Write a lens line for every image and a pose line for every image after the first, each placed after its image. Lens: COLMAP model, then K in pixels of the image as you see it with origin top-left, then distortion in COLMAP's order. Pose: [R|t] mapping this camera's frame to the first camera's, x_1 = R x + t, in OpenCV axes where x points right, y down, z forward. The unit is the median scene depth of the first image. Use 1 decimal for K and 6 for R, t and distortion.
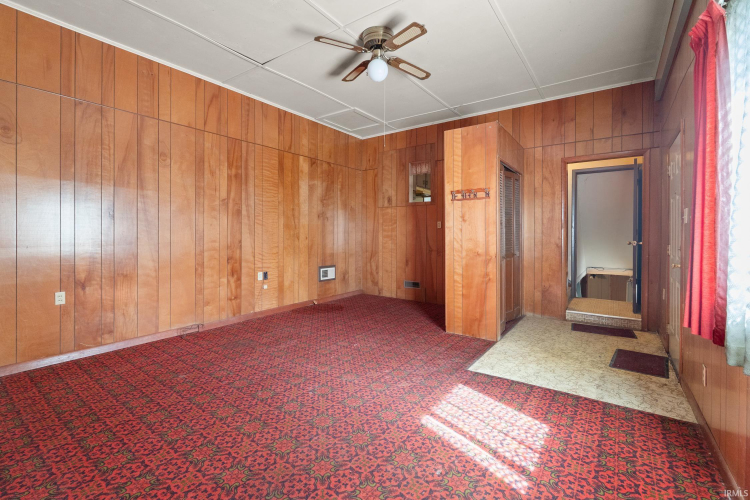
lens RADIAL K [[338.7, 0, 372.8], [0, 338.7, 247.3], [0, 0, 1]] dist [-0.010878, 0.000965]
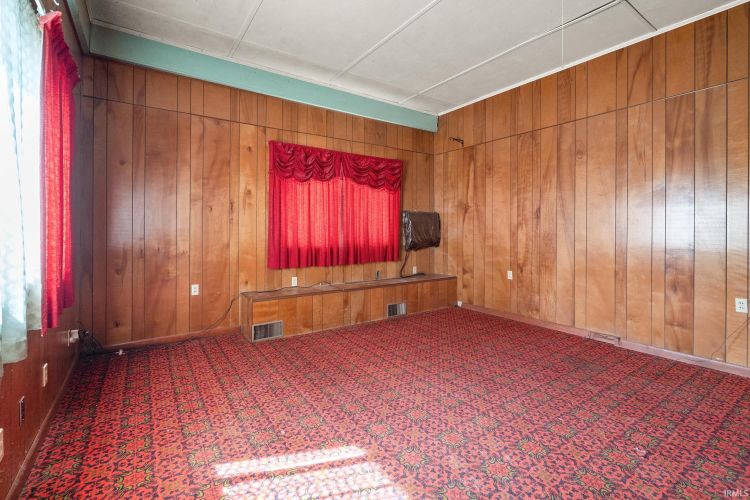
lens RADIAL K [[338.7, 0, 361.2], [0, 338.7, 230.5], [0, 0, 1]] dist [-0.010878, 0.000965]
pose [[-0.356481, -0.003712, -0.934295, 0.670367], [-0.043079, 0.998994, 0.012468, -0.031531], [0.933309, 0.044693, -0.356283, 0.922635]]
